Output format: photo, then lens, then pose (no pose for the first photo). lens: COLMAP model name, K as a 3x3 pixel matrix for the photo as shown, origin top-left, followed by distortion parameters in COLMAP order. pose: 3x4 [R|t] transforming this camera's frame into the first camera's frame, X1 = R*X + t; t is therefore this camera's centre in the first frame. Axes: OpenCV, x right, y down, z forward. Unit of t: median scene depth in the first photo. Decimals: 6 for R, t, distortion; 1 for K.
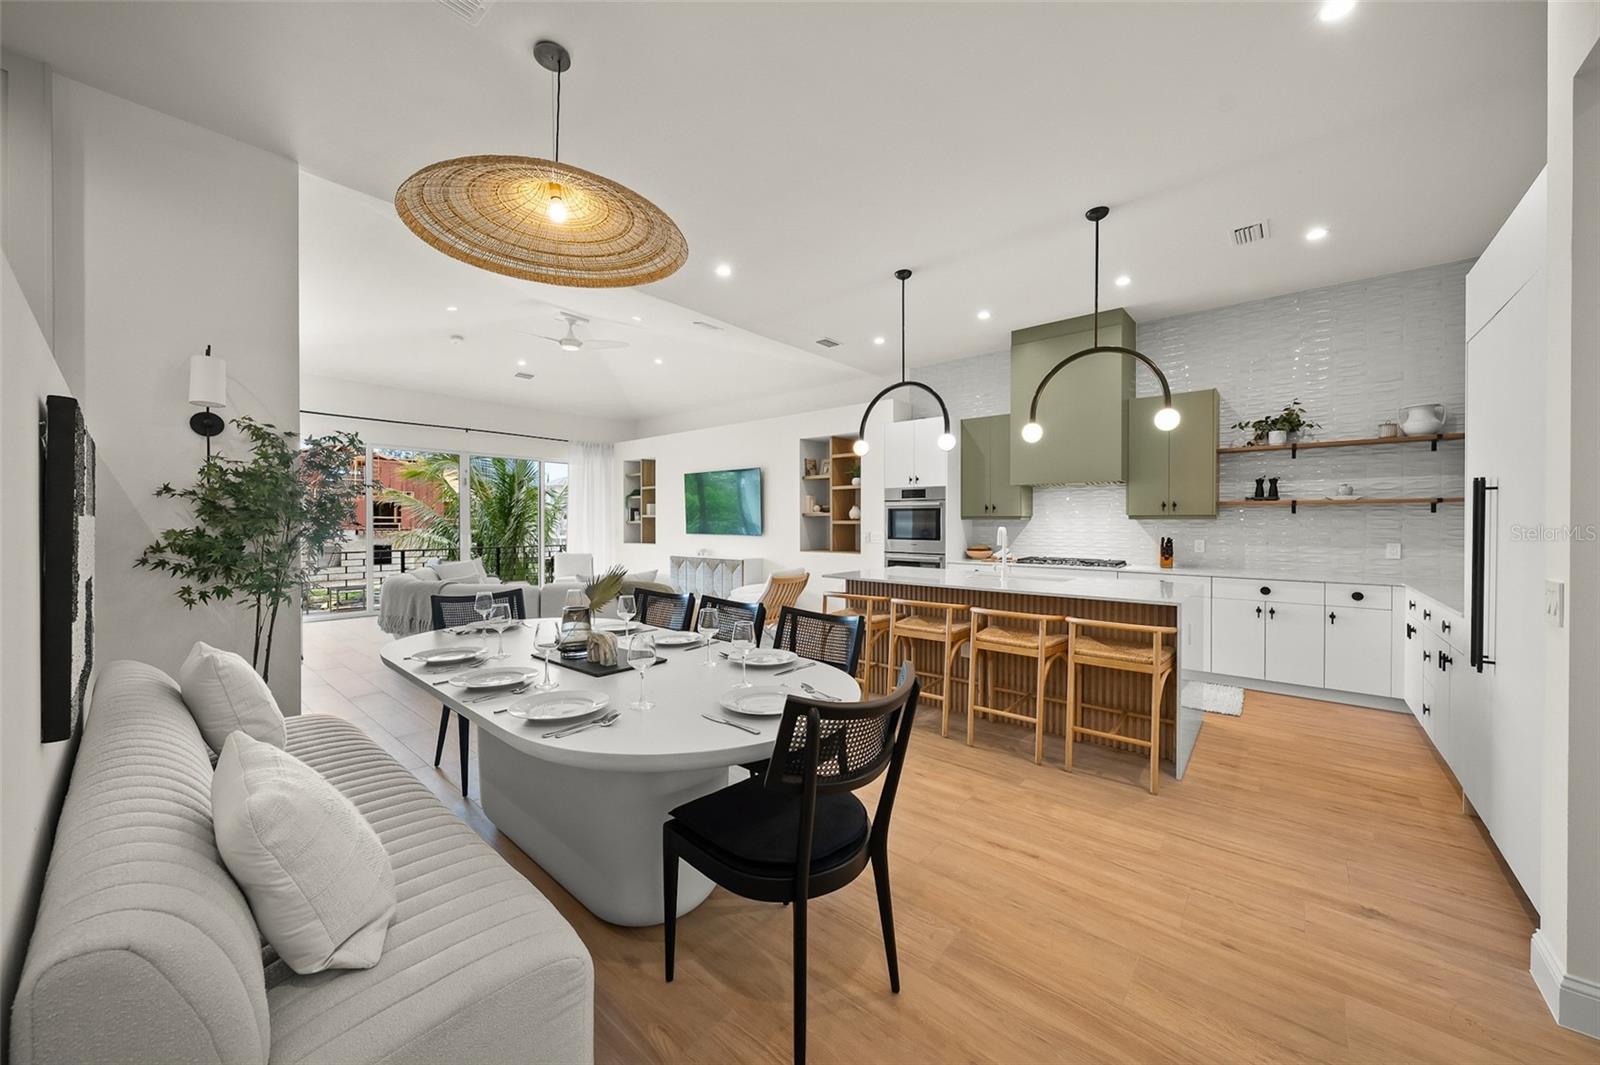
lens RADIAL K [[579.0, 0, 806.2], [0, 579.0, 524.8], [0, 0, 1]] dist [0.001794, 0.000201]
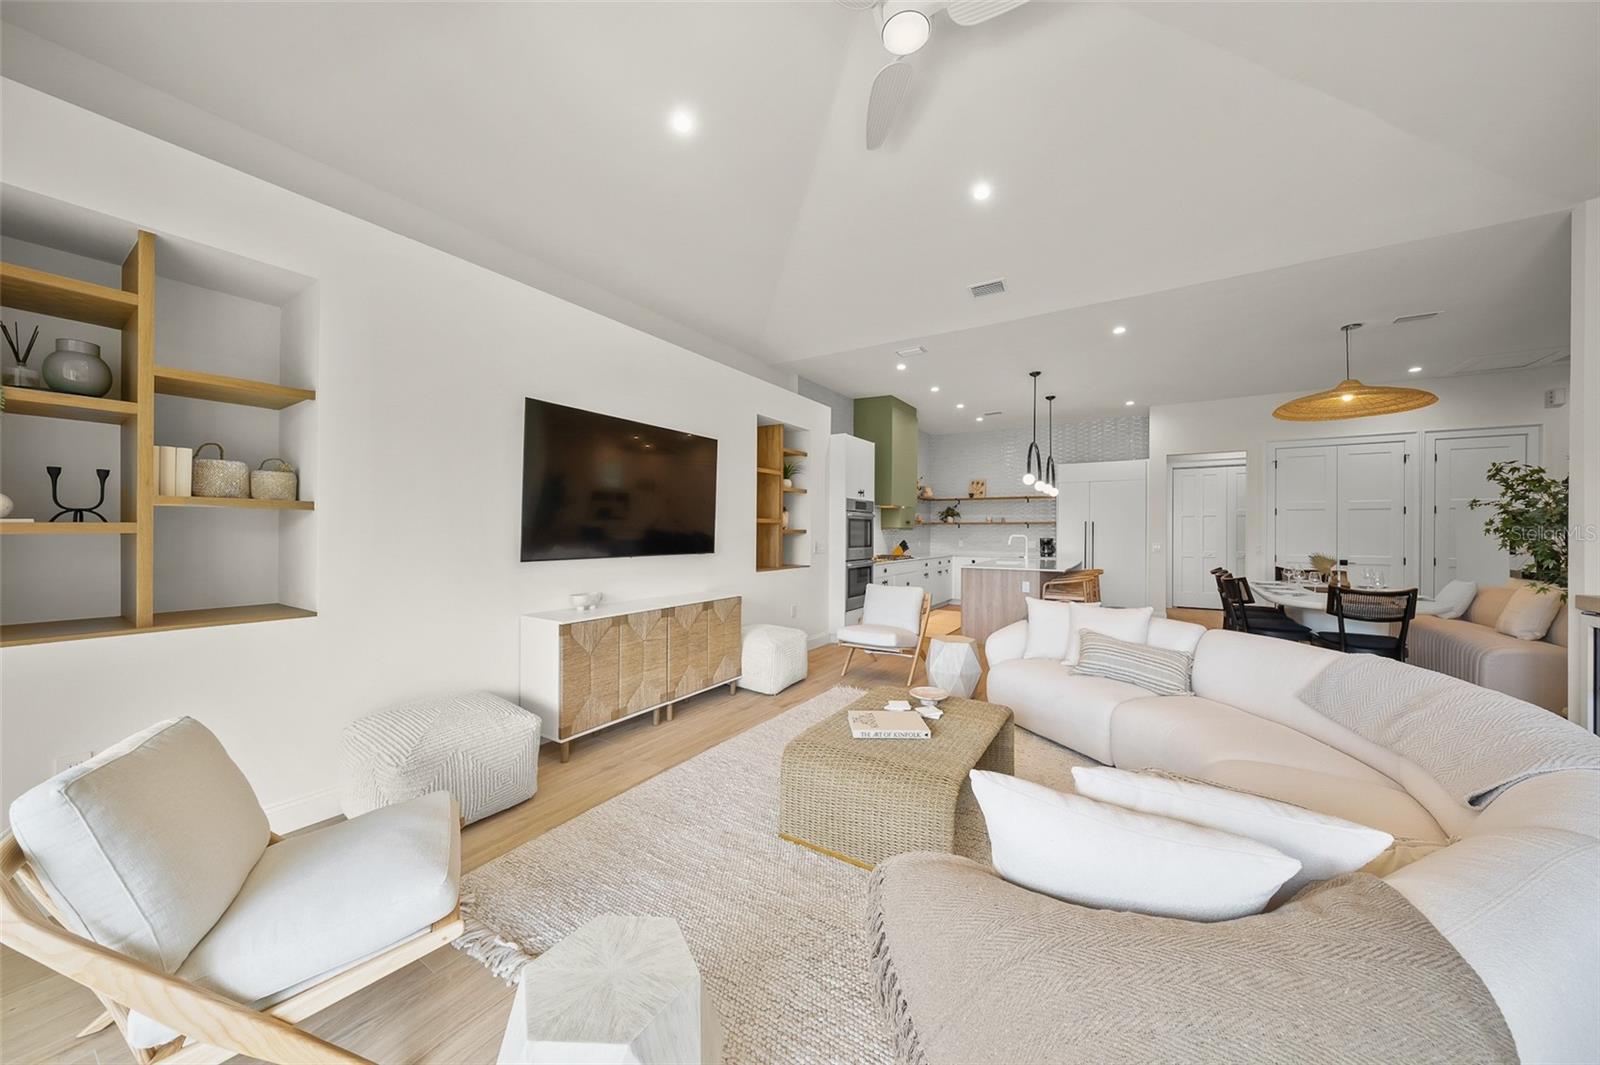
lens RADIAL K [[546.5, 0, 793.2], [0, 546.5, 528.8], [0, 0, 1]] dist [0.000956, 0.000293]
pose [[-0.134086, 0.003597, 0.990963, -0.835581], [0.000865, 0.999993, -0.003512, -0.006136], [-0.990969, 0.000386, -0.134088, 1.290103]]
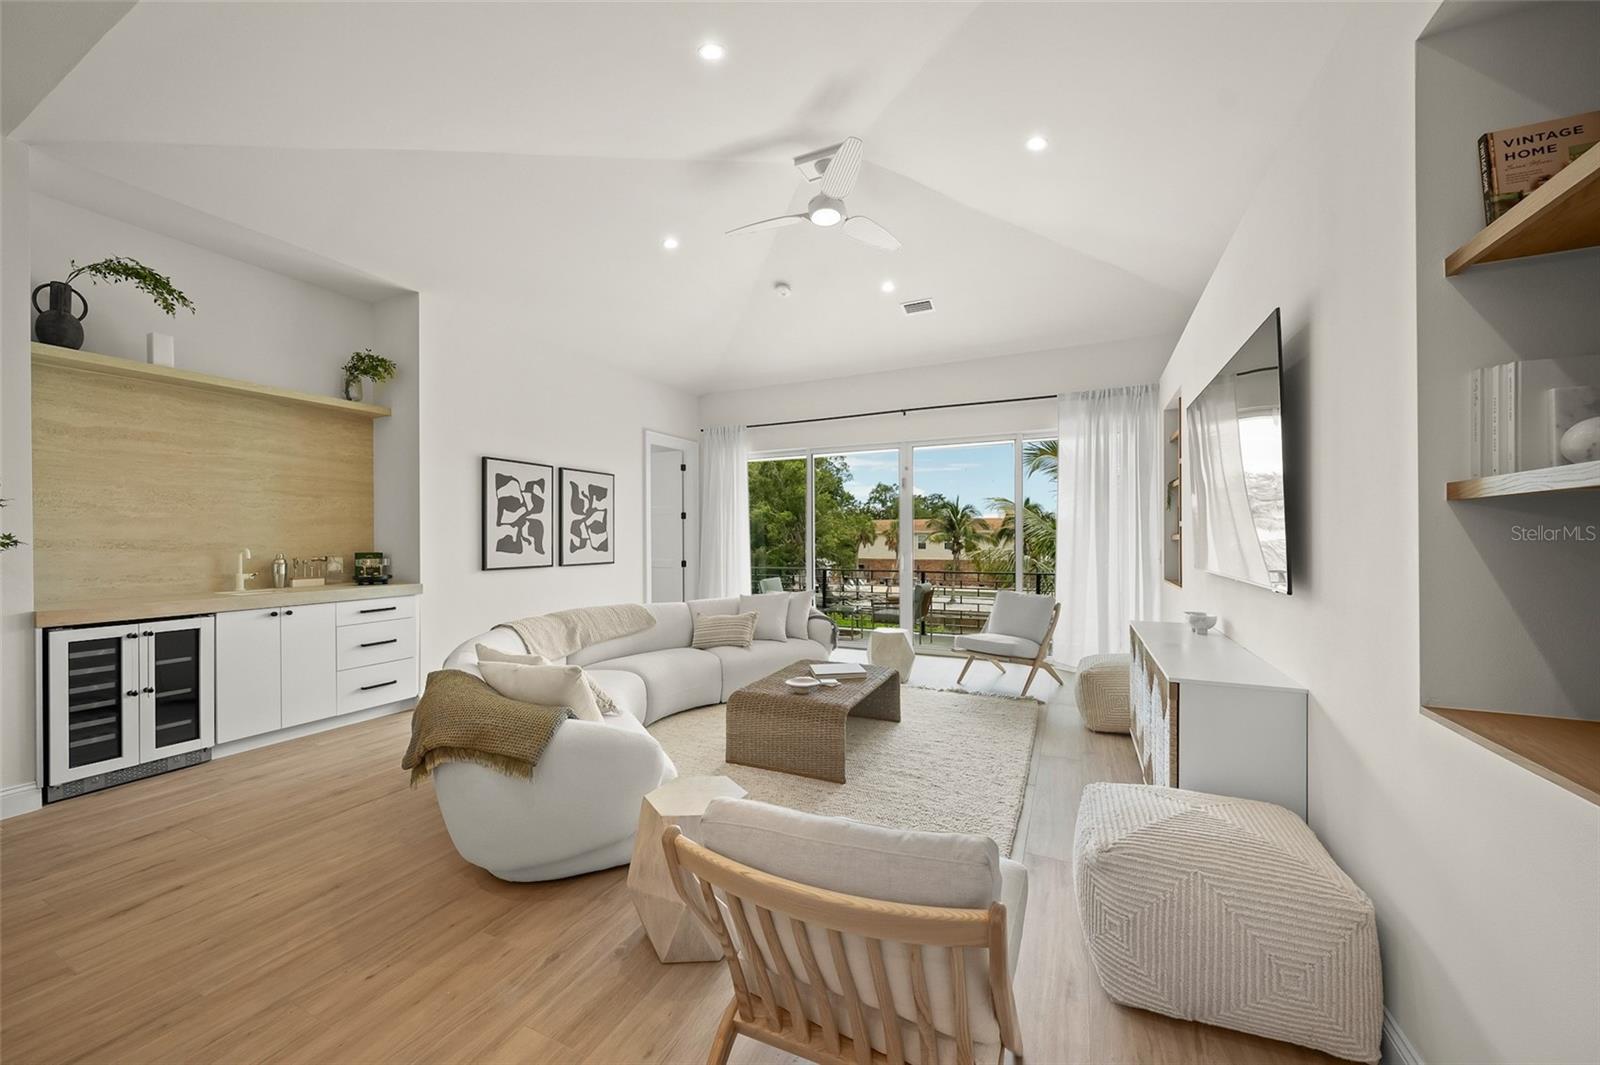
lens RADIAL K [[579.0, 0, 797.4], [0, 579.0, 540.6], [0, 0, 1]] dist [0.001794, 0.000201]
pose [[0.251669, 0.006324, -0.967793, 0.132636], [-0.003642, 0.999978, 0.005588, -0.005475], [0.967806, 0.002119, 0.251687, 0.973265]]
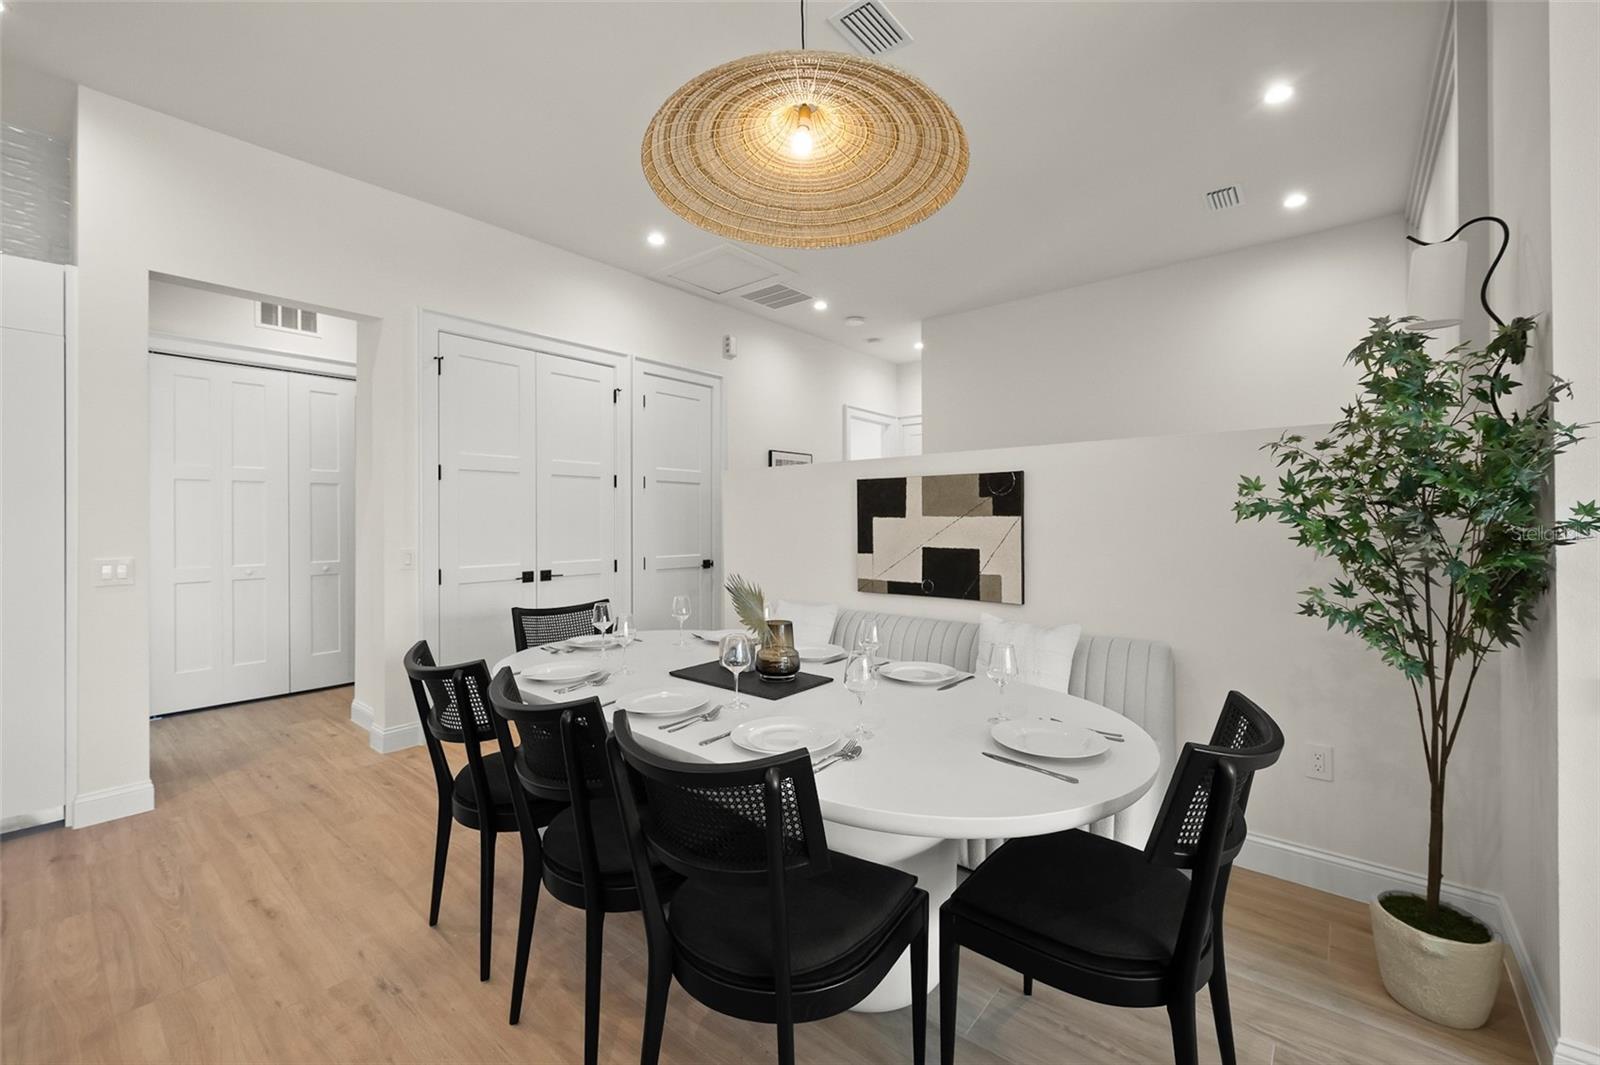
lens RADIAL K [[646.7, 0, 812.6], [0, 646.7, 512.0], [0, 0, 1]] dist [0.000635, -0.000130]
pose [[-0.999885, 0.003903, -0.014623, -0.161364], [0.003996, 0.999972, -0.006333, -0.003003], [0.014598, -0.006390, -0.999873, 0.728487]]
